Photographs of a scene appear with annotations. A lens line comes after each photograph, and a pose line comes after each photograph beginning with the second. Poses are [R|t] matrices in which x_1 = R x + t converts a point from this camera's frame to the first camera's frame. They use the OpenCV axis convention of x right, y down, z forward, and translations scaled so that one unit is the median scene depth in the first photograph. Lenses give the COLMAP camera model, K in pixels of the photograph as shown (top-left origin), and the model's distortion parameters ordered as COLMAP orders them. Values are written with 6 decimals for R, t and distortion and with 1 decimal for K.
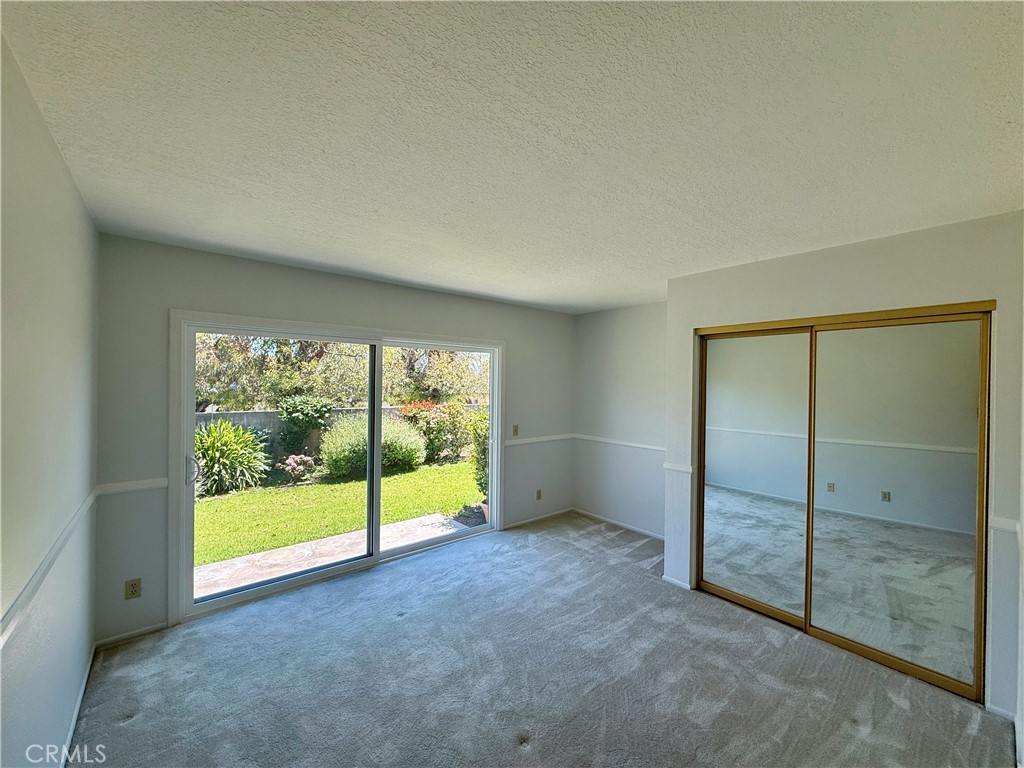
lens RADIAL K [[407.2, 0, 519.1], [0, 407.2, 387.3], [0, 0, 1]] dist [0.003345, 0.000381]
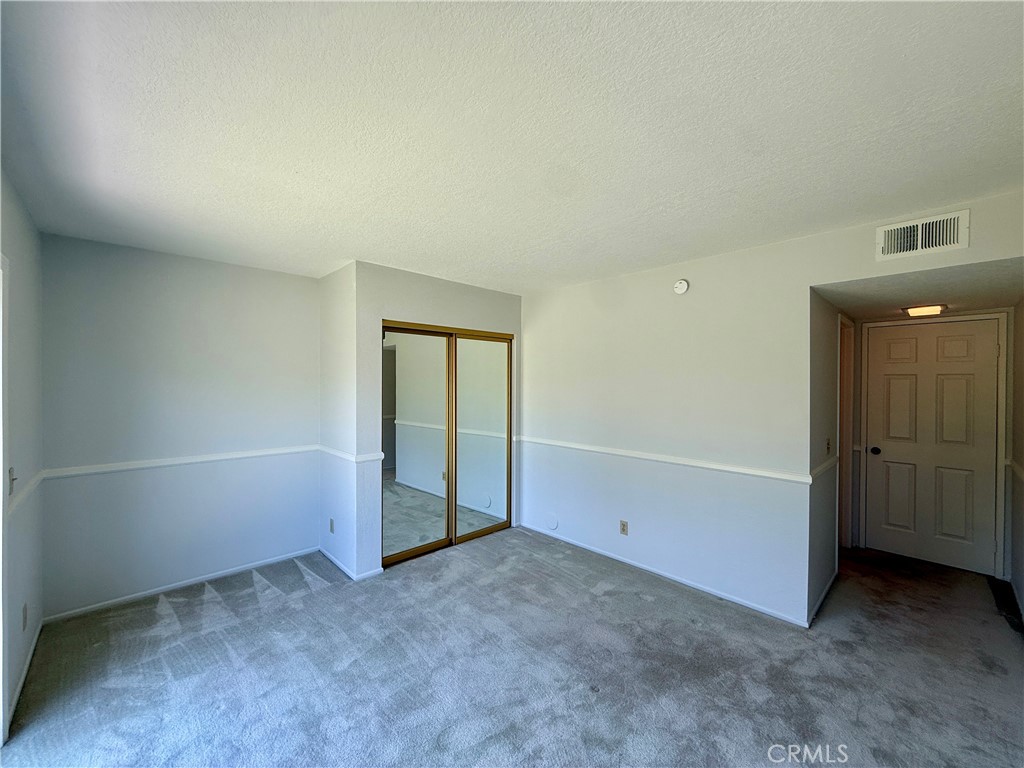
lens RADIAL K [[407.2, 0, 516.4], [0, 407.2, 378.5], [0, 0, 1]] dist [0.003345, 0.000381]
pose [[-0.043438, -0.019091, 0.998874, -0.521669], [-0.002944, 0.999816, 0.018981, -0.014261], [-0.999052, -0.002117, -0.043487, 0.587596]]
